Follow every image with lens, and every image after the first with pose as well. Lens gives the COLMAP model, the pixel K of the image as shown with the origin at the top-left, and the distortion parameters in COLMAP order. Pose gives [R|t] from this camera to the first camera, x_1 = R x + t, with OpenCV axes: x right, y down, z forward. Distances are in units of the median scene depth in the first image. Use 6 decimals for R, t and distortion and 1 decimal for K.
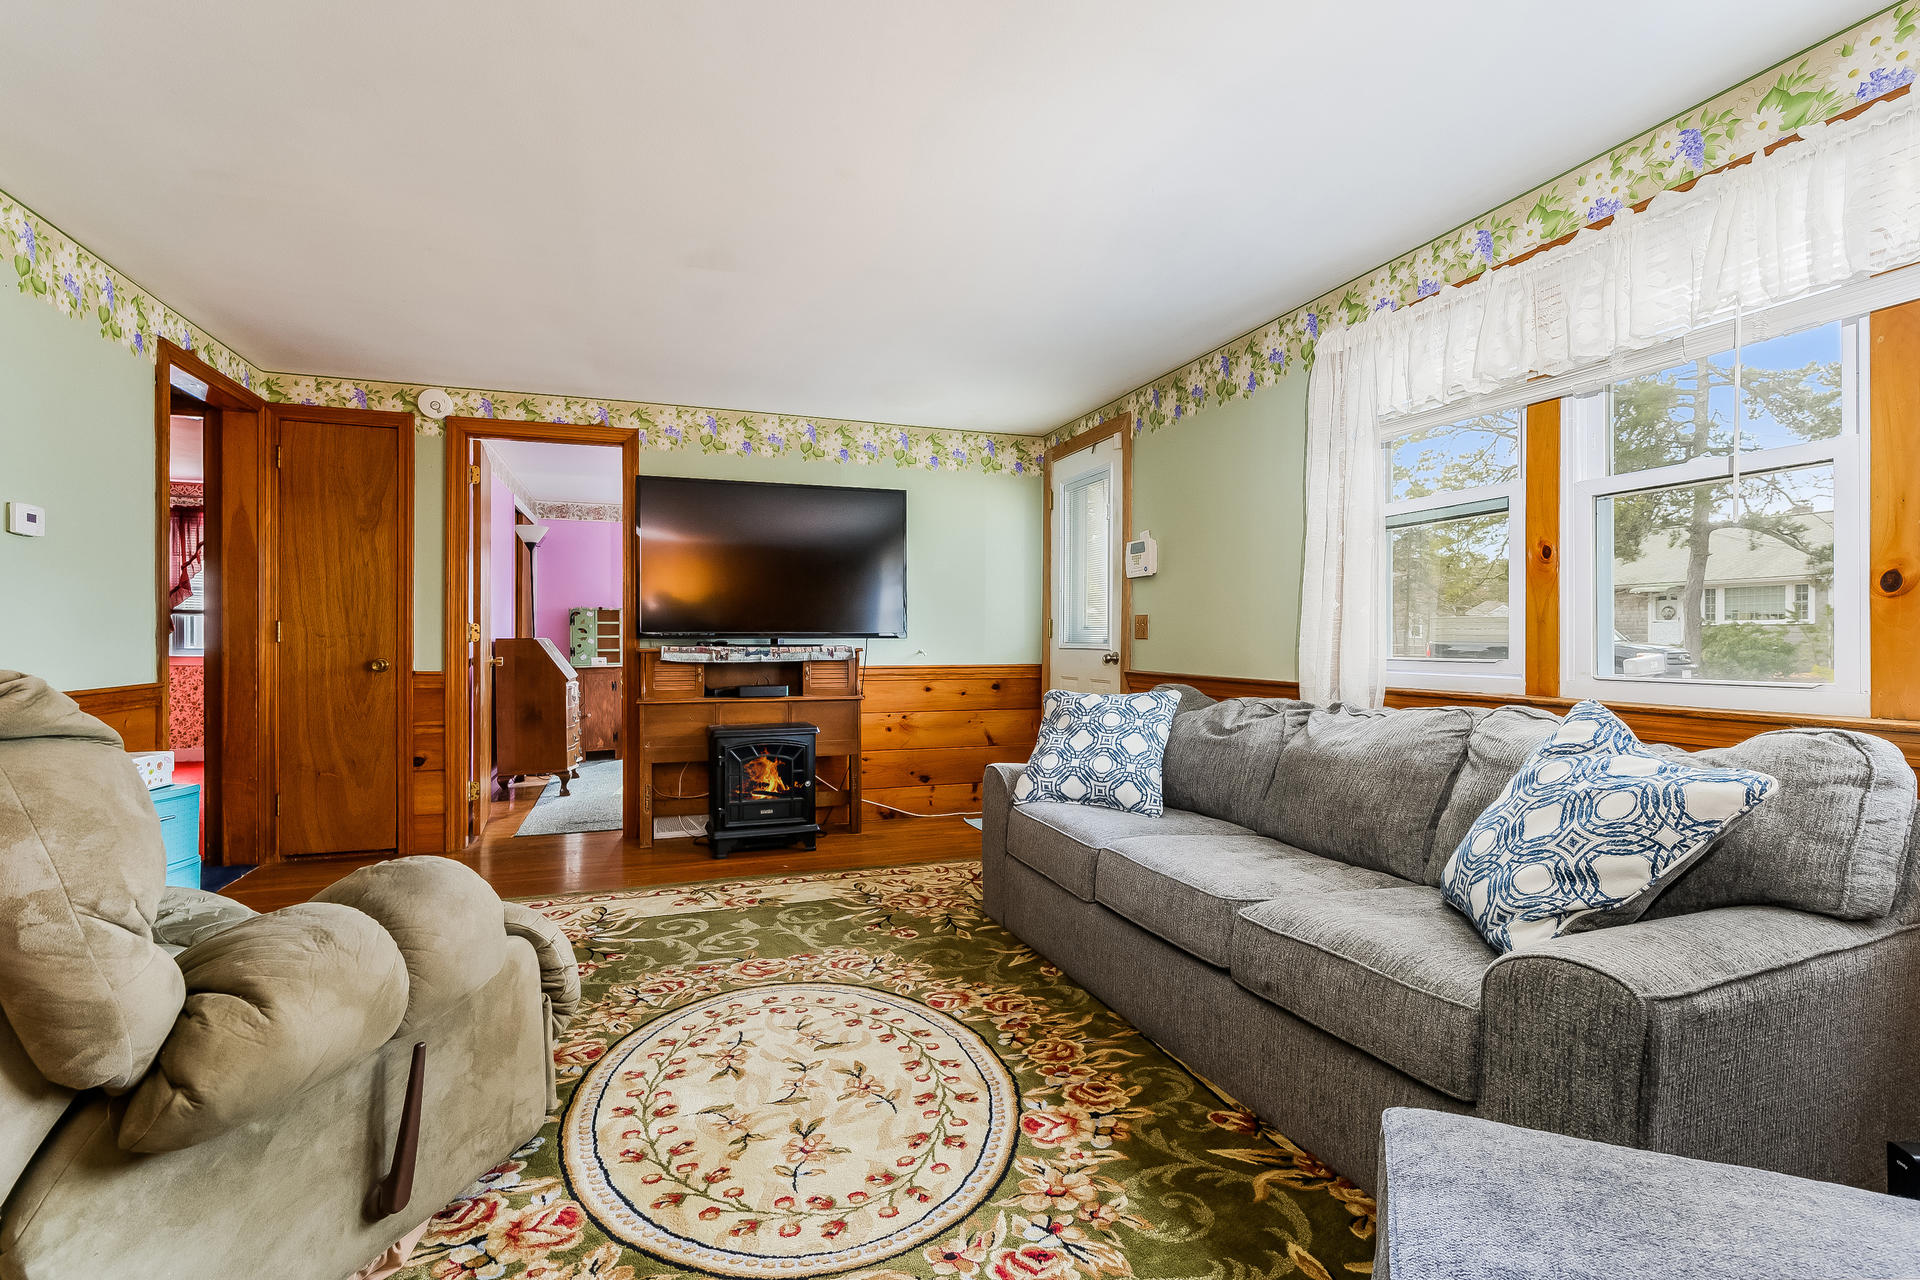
lens RADIAL K [[881.0, 0, 965.9], [0, 881.0, 648.5], [0, 0, 1]] dist [0.001550, -0.000372]
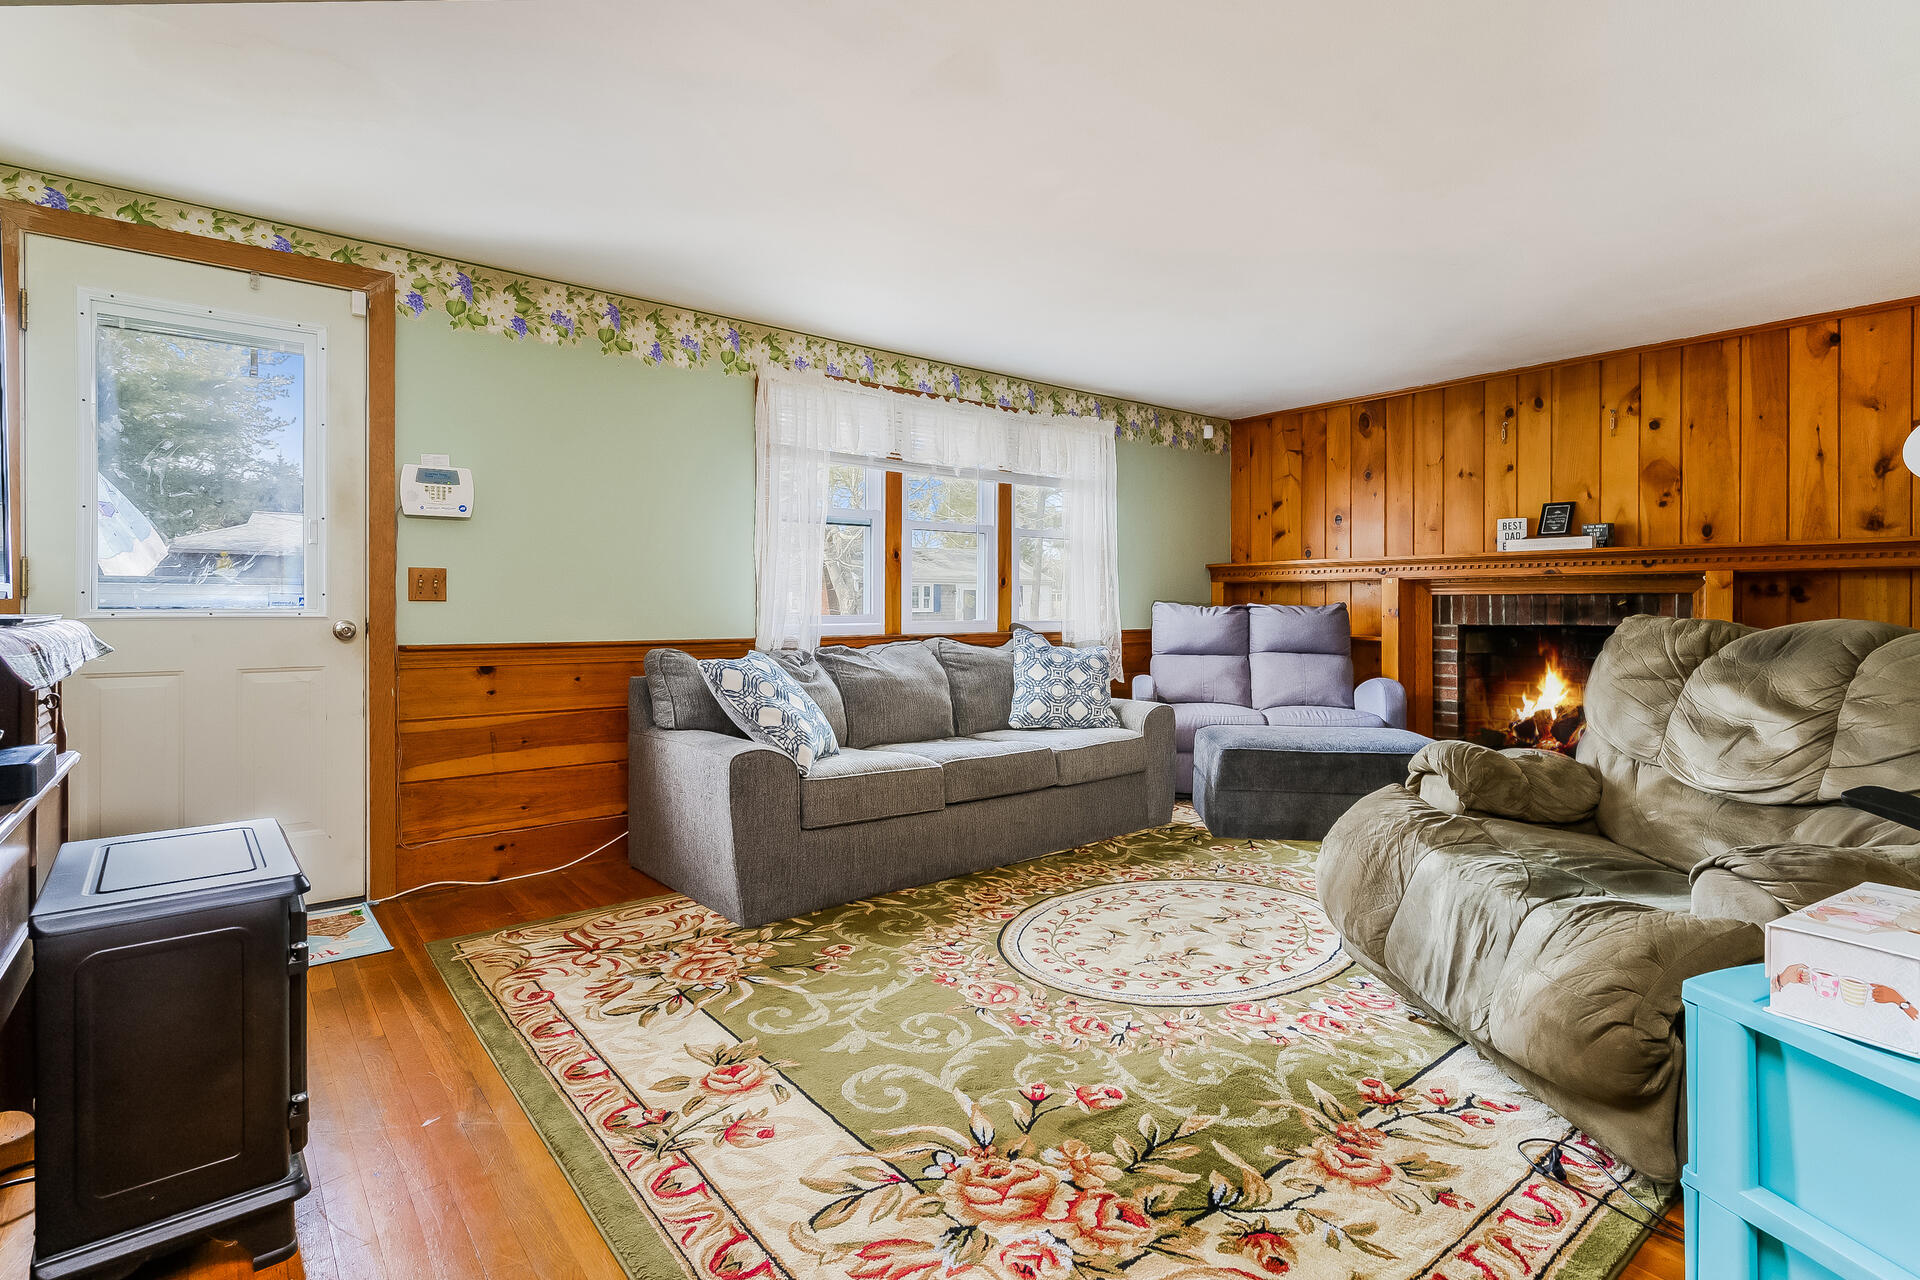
lens RADIAL K [[933.3, 0, 957.1], [0, 933.3, 615.1], [0, 0, 1]] dist [0.002029, -0.000061]
pose [[-0.326256, -0.012108, 0.945204, -1.069987], [0.008088, 0.999846, 0.015600, -0.011931], [-0.945247, 0.012735, -0.326108, 1.334056]]
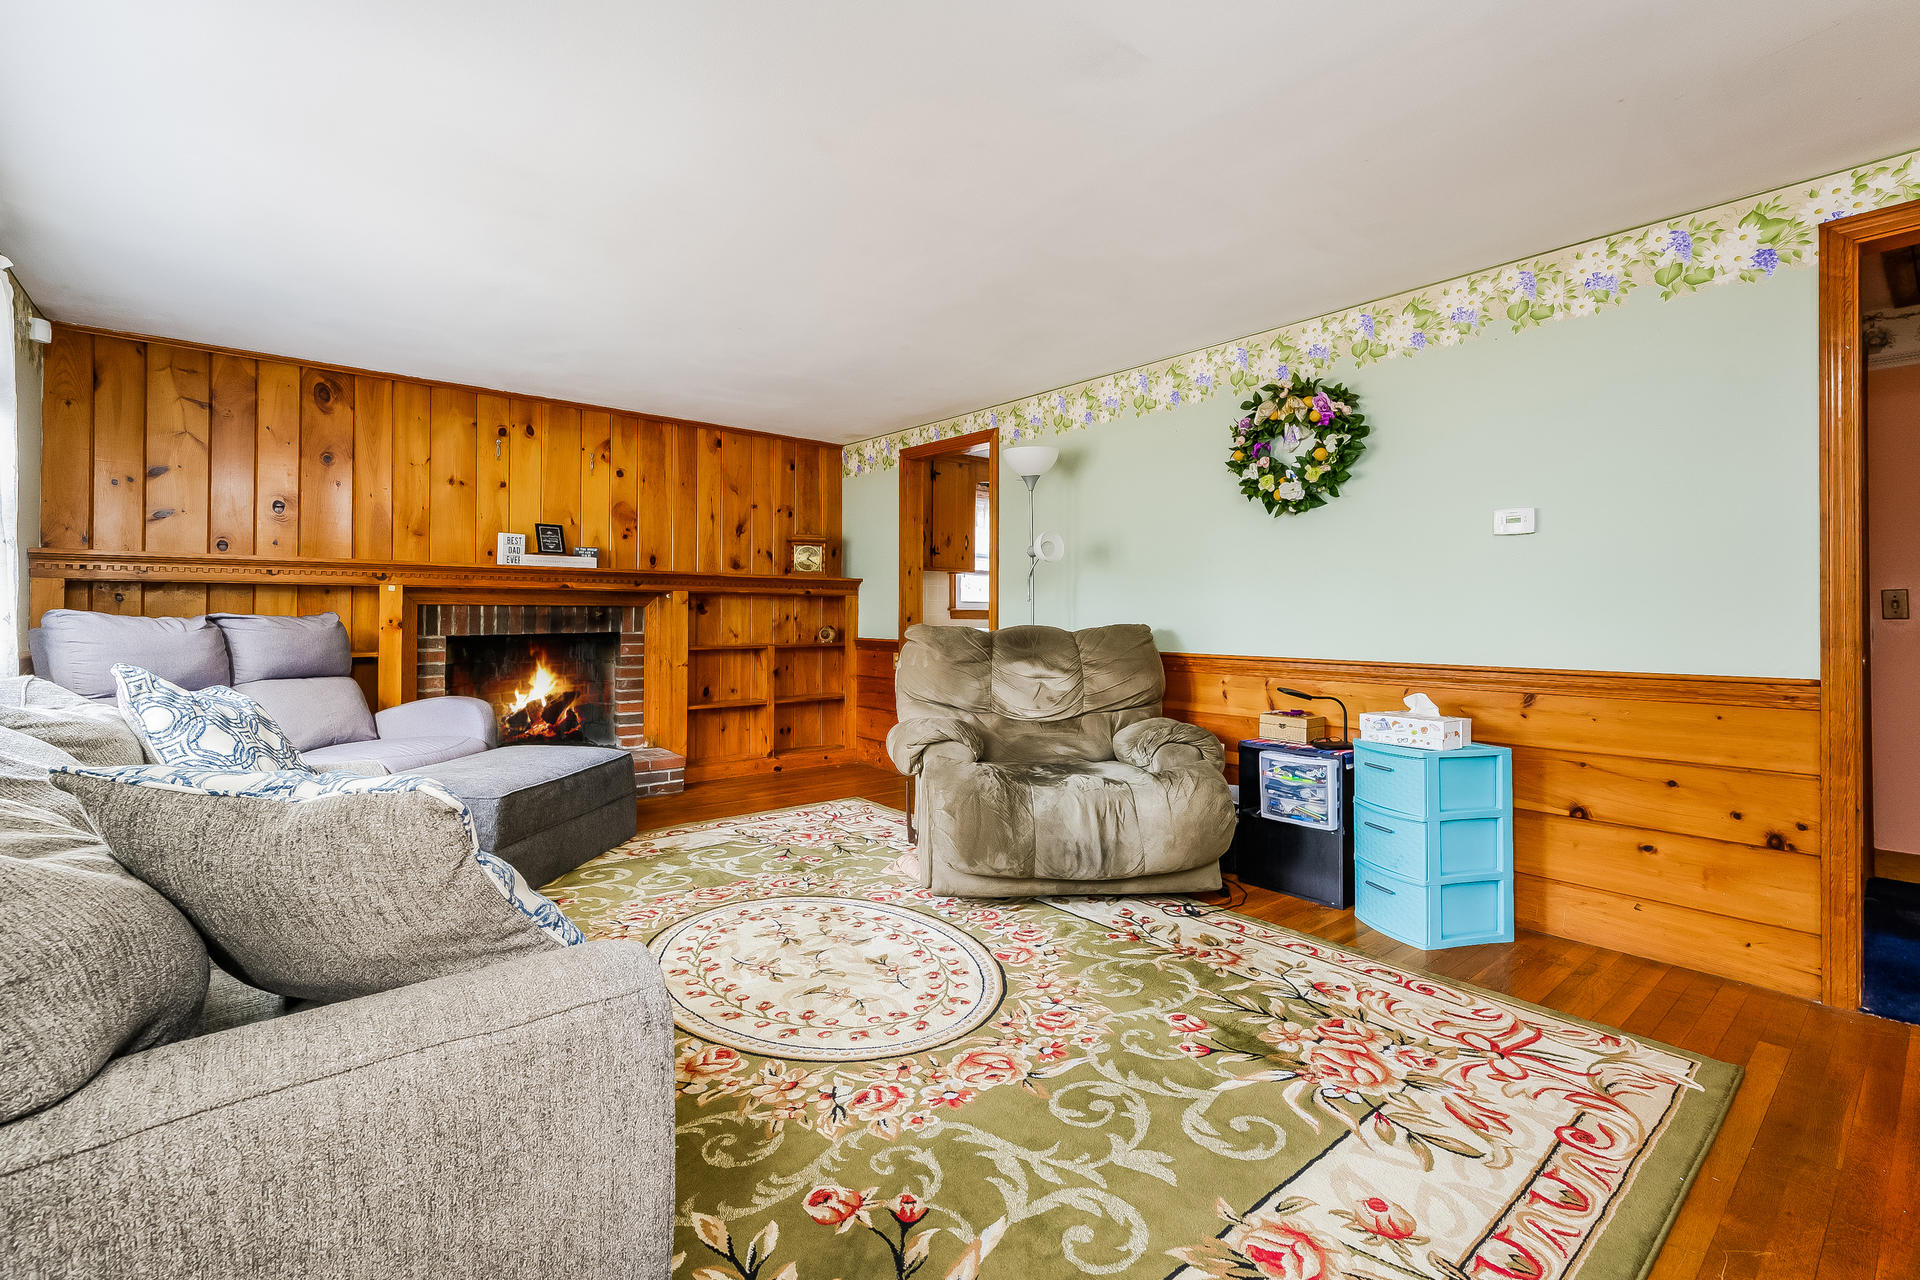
lens RADIAL K [[847.9, 0, 956.7], [0, 847.9, 612.2], [0, 0, 1]] dist [0.005213, 0.000375]
pose [[-0.938010, -0.006028, -0.346556, 0.038489], [-0.008328, 0.999952, 0.005146, -0.018018], [0.346509, 0.007713, -0.938015, 1.667987]]
